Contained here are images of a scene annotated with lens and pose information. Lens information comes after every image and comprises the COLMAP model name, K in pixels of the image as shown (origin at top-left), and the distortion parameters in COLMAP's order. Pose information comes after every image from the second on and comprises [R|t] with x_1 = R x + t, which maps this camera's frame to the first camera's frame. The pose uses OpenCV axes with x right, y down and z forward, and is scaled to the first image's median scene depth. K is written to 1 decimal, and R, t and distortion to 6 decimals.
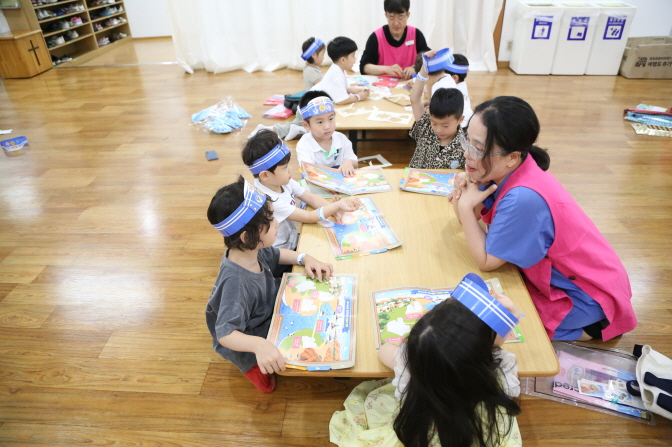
lens RADIAL K [[457.7, 0, 339.7], [0, 457.7, 229.7], [0, 0, 1]] dist [-0.104537, 0.054844]
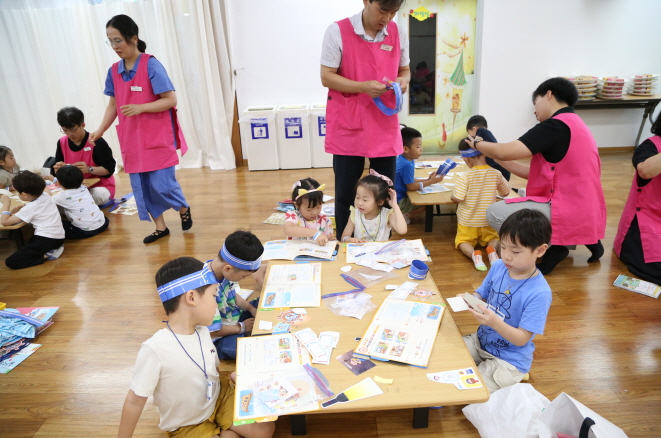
lens RADIAL K [[450.2, 0, 334.6], [0, 450.2, 225.8], [0, 0, 1]] dist [-0.104537, 0.054844]
pose [[0.998693, -0.032872, 0.039137, 0.595613], [0.039893, 0.980021, -0.194851, 0.004128], [-0.031950, 0.196158, 0.980052, -0.049652]]
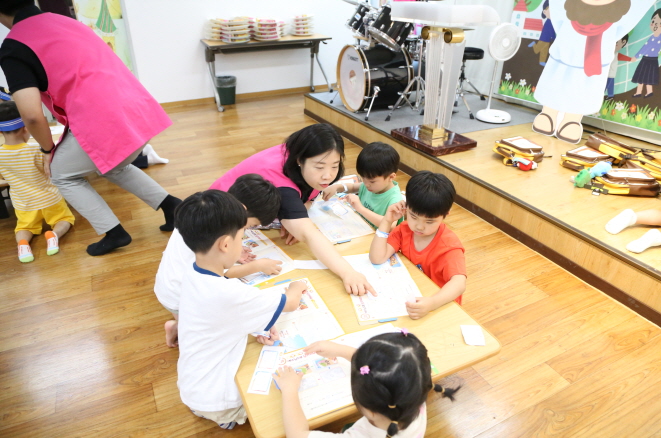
lens RADIAL K [[450.2, 0, 332.3], [0, 450.2, 218.6], [0, 0, 1]] dist [-0.104537, 0.054844]
pose [[0.884911, -0.200558, 0.420368, 0.940569], [0.235933, 0.971199, -0.033299, 0.007312], [-0.401582, 0.128646, 0.906743, -0.063488]]
